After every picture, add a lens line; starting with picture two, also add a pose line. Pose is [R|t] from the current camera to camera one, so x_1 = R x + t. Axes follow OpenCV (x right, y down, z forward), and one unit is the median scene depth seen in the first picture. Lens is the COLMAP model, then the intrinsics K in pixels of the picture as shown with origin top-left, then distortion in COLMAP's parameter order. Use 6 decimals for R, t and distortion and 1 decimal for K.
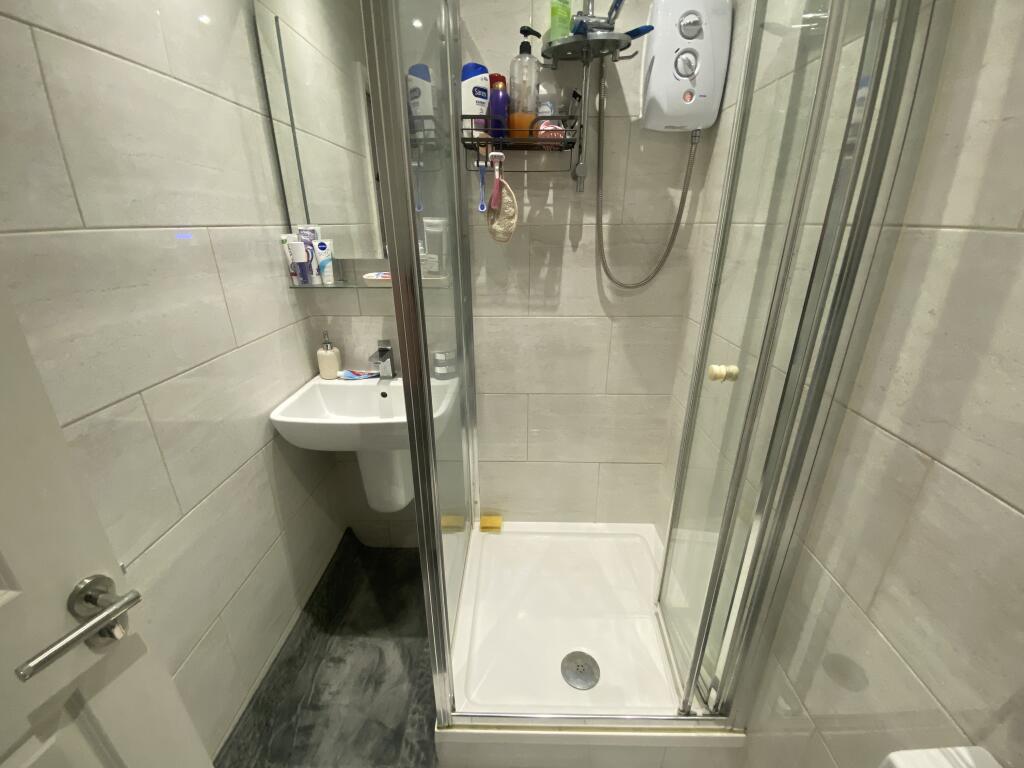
lens RADIAL K [[404.9, 0, 517.2], [0, 404.9, 381.1], [0, 0, 1]] dist [0.002195, -0.016778]
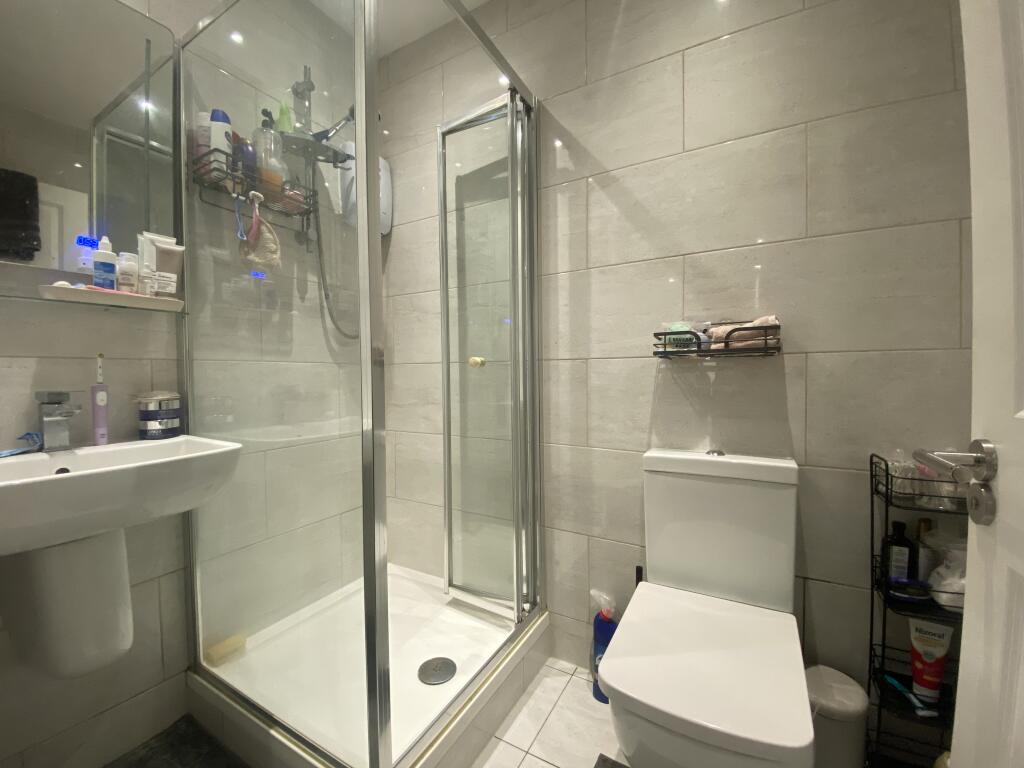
lens RADIAL K [[404.9, 0, 517.2], [0, 404.9, 381.1], [0, 0, 1]] dist [0.002195, -0.016778]
pose [[0.481538, -0.019324, 0.876212, -0.598987], [0.318824, 0.935122, -0.154592, 0.255546], [-0.816377, 0.353799, 0.456458, 0.118434]]
